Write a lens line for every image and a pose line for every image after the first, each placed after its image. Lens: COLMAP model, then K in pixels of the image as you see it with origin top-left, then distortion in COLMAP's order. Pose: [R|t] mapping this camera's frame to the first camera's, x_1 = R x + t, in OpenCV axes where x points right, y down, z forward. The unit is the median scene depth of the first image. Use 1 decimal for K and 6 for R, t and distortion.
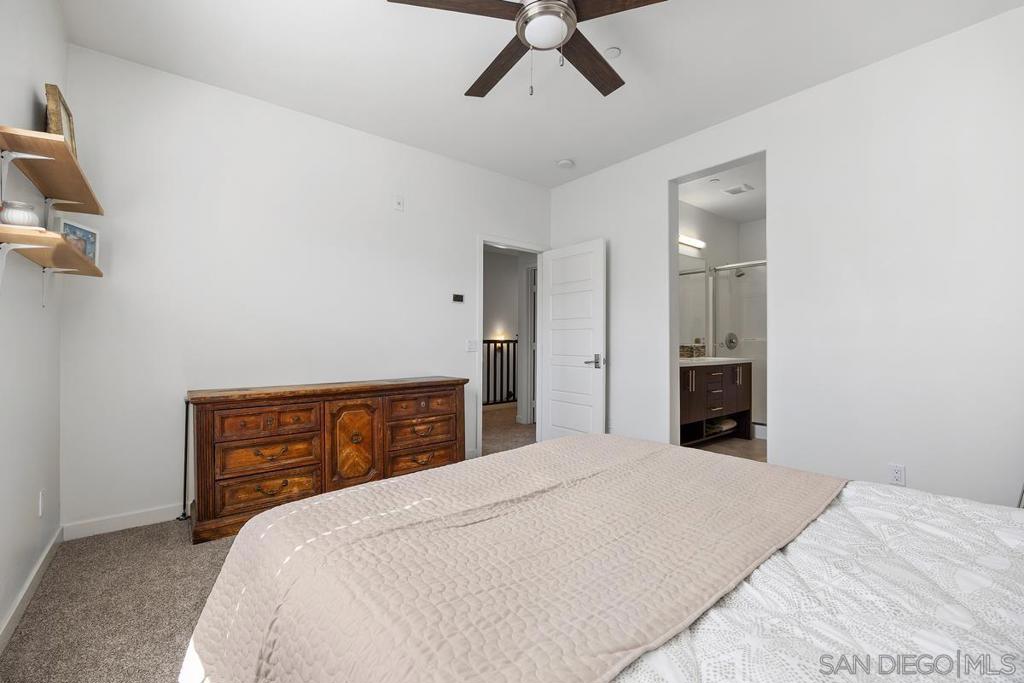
lens RADIAL K [[421.8, 0, 508.5], [0, 421.8, 343.8], [0, 0, 1]] dist [-0.000141, -0.000013]
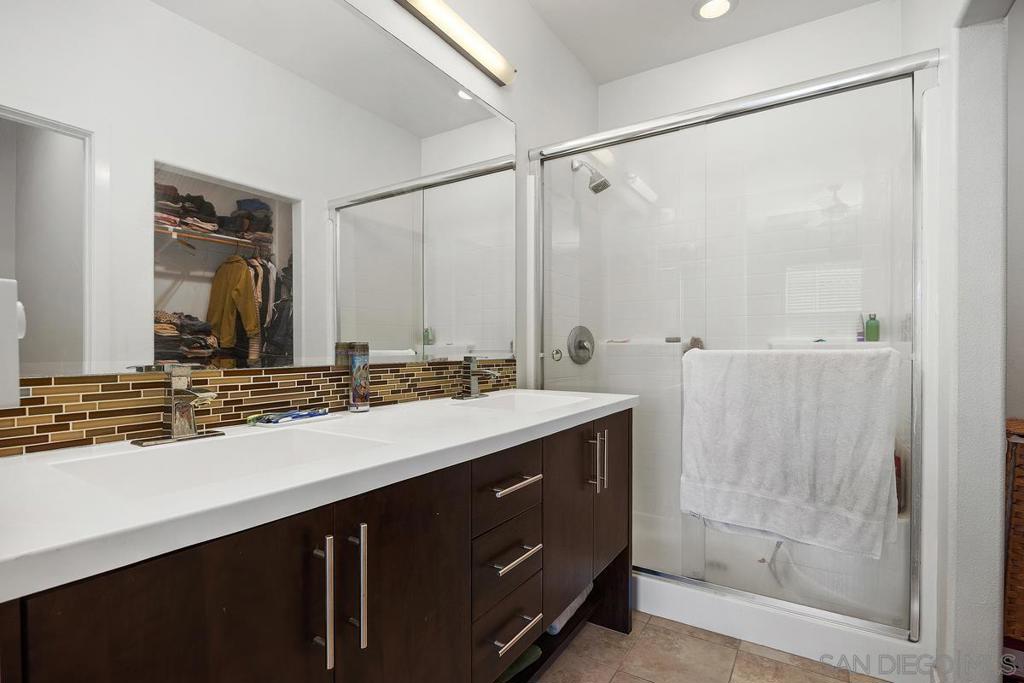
lens RADIAL K [[504.2, 0, 511.9], [0, 504.2, 343.8], [0, 0, 1]] dist [0.001343, 0.000041]
pose [[0.943405, -0.002524, 0.331633, 0.318675], [0.004785, 0.999971, -0.006002, -0.005150], [-0.331608, 0.007249, 0.943389, 0.590486]]
